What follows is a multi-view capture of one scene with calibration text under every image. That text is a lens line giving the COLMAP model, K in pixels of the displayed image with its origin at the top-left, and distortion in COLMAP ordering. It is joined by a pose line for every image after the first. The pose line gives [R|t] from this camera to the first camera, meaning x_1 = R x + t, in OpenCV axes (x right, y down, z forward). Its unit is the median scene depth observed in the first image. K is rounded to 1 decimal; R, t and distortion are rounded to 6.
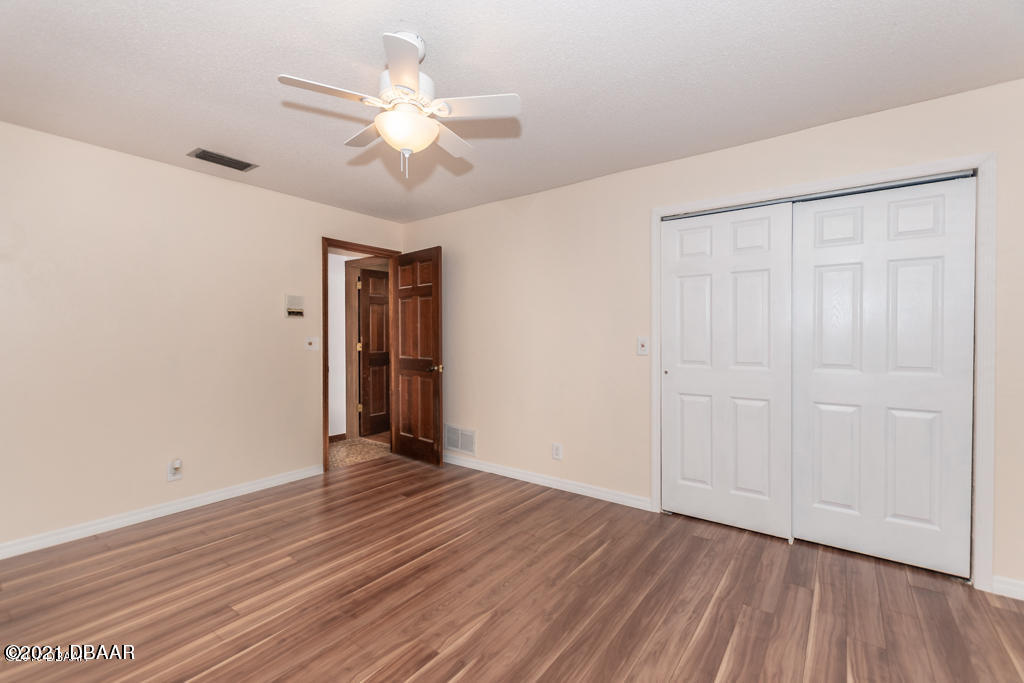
lens RADIAL K [[446.4, 0, 526.9], [0, 446.4, 341.3], [0, 0, 1]] dist [0.000562, 0.000328]
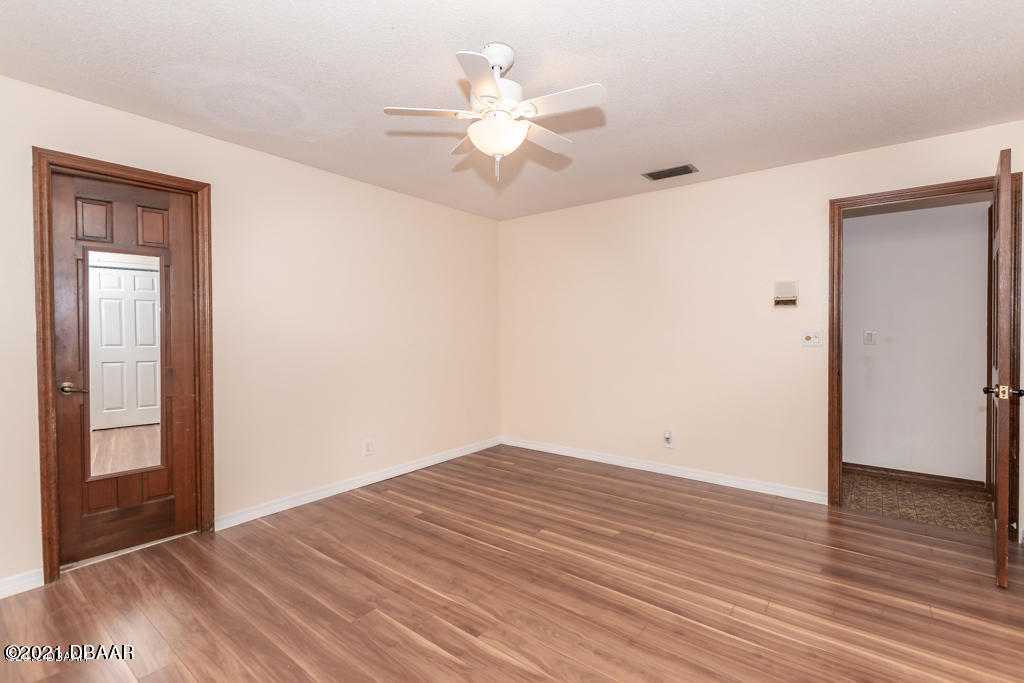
lens RADIAL K [[445.5, 0, 512.6], [0, 445.5, 364.3], [0, 0, 1]] dist [0.018143, -0.000052]
pose [[-0.042240, 0.075130, -0.996279, 0.625148], [-0.002104, 0.997160, 0.075285, -0.020322], [0.999105, 0.005276, -0.041962, 0.869207]]
